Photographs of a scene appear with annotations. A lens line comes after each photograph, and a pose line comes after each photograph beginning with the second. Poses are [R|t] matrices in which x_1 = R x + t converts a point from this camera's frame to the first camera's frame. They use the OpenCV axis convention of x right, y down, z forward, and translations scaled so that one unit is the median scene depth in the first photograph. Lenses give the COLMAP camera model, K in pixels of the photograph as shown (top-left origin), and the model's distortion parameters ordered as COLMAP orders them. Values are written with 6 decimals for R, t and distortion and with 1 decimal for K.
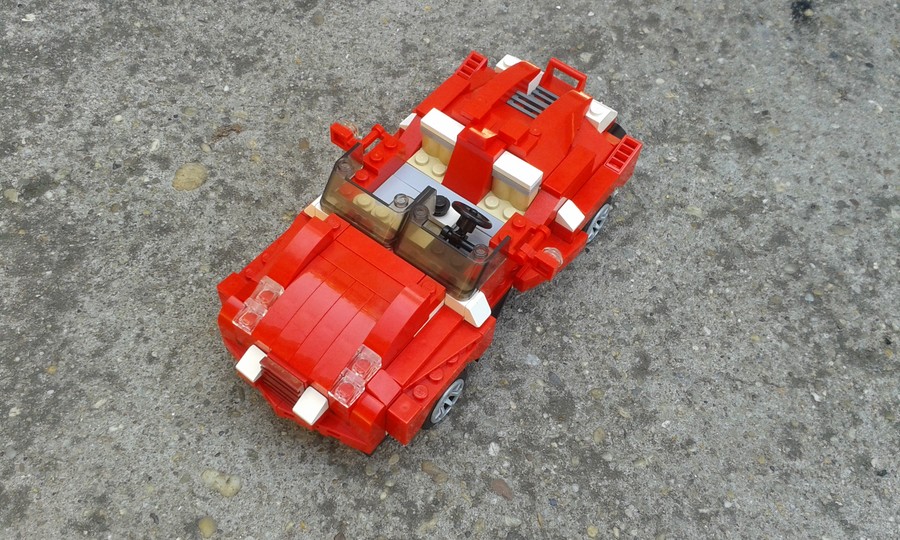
lens RADIAL K [[892.6, 0, 451.5], [0, 892.6, 254.7], [0, 0, 1]] dist [0.234412, -0.656158]
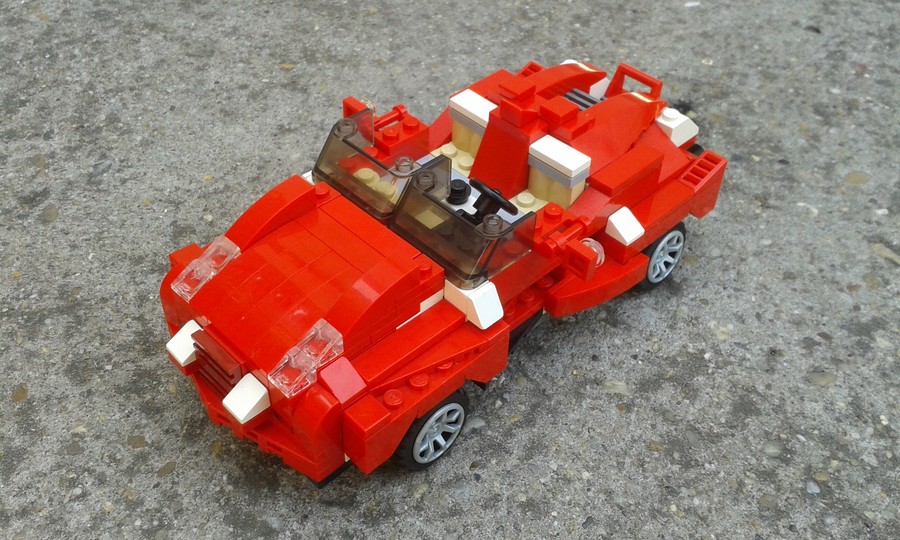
lens RADIAL K [[898.6, 0, 453.9], [0, 898.6, 249.7], [0, 0, 1]] dist [0.226596, -0.645259]
pose [[0.977288, -0.160703, 0.138143, 0.064852], [0.187039, 0.960559, -0.205774, -0.027968], [-0.099626, 0.226939, 0.968800, 0.301528]]
